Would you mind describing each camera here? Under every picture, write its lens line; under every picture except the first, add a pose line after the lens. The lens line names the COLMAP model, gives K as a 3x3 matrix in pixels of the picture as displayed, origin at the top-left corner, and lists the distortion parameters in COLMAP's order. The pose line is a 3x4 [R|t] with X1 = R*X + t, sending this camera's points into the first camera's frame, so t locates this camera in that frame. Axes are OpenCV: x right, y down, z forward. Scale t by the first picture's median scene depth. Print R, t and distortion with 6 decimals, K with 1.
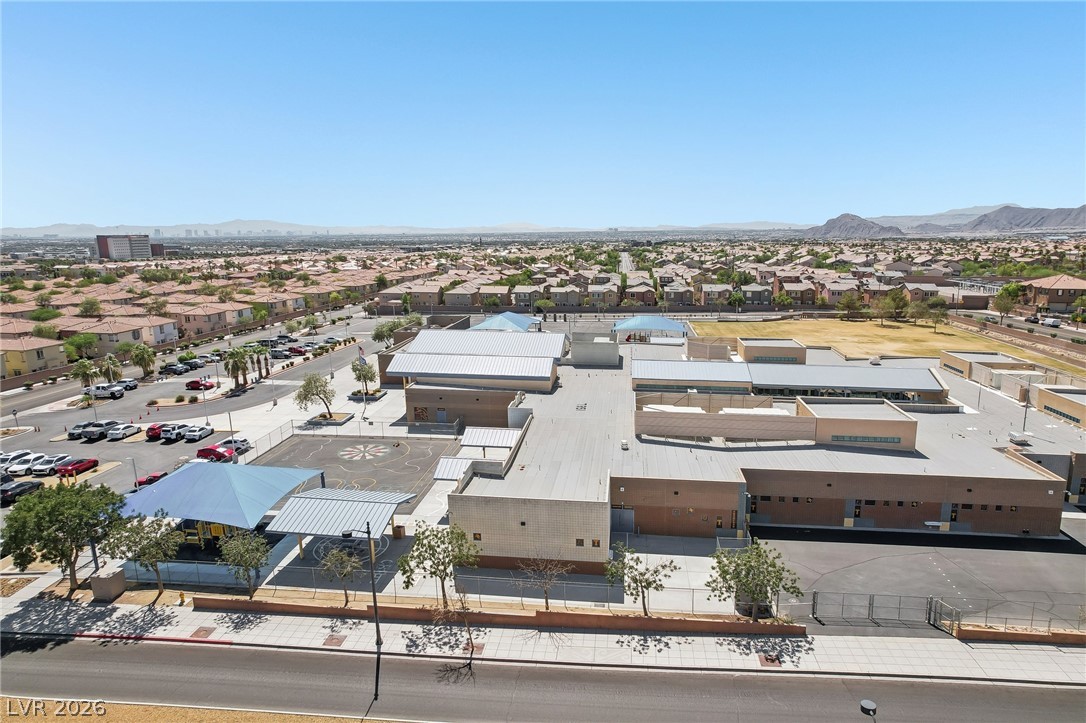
lens RADIAL K [[708.5, 0, 552.3], [0, 708.5, 364.8], [0, 0, 1]] dist [-0.072140, 0.066558]
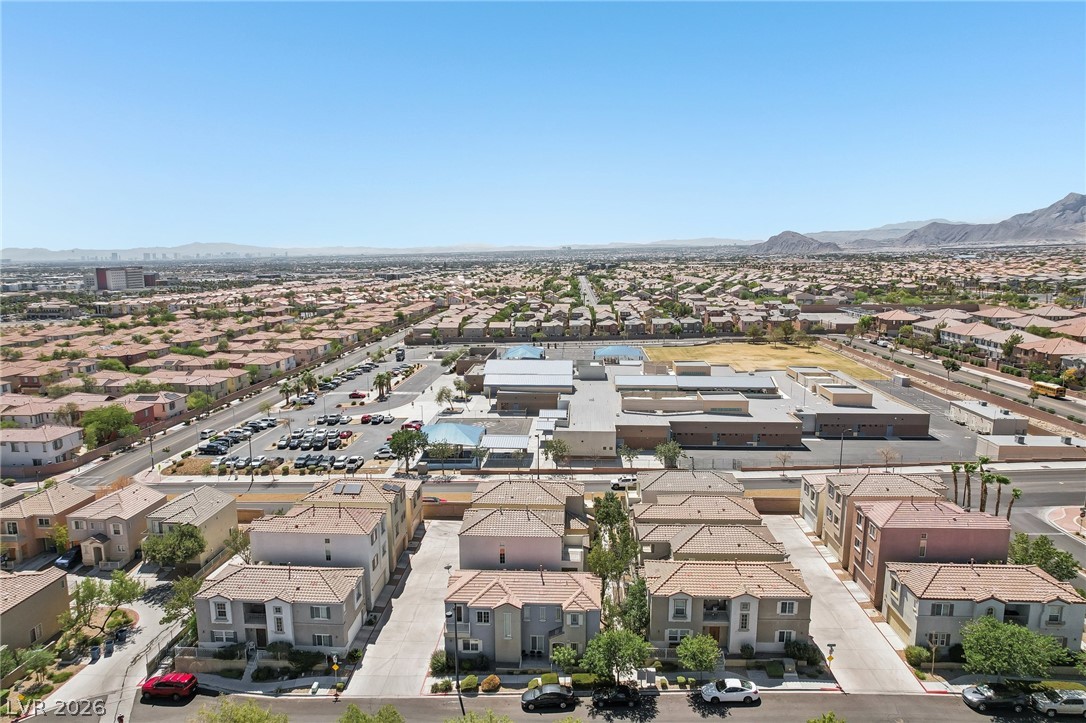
lens RADIAL K [[689.5, 0, 544.6], [0, 689.5, 366.4], [0, 0, 1]] dist [-0.069438, 0.060172]
pose [[0.998519, -0.020345, 0.050461, -0.135088], [0.021307, 0.999600, -0.018606, -0.000513], [-0.050063, 0.019654, 0.998553, -0.671952]]
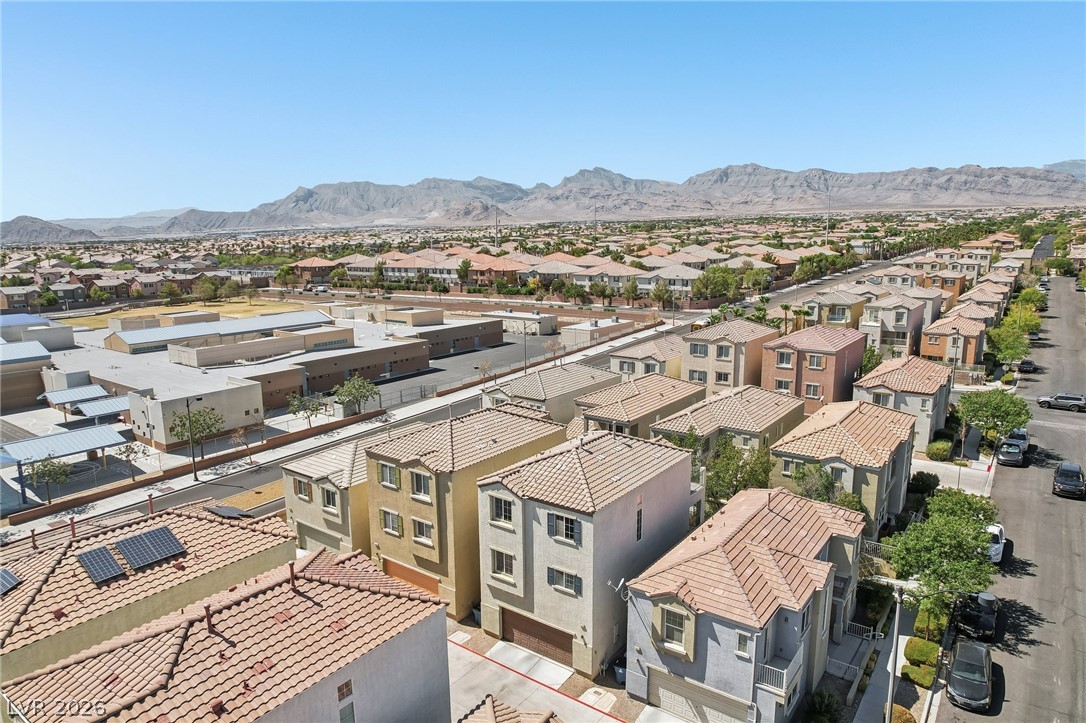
lens RADIAL K [[692.9, 0, 545.7], [0, 692.9, 361.7], [0, 0, 1]] dist [-0.075908, 0.070897]
pose [[0.507797, -0.170197, 0.844497, -0.416040], [0.172771, 0.980493, 0.093718, 0.050259], [-0.843974, 0.098314, 0.527296, -0.182993]]
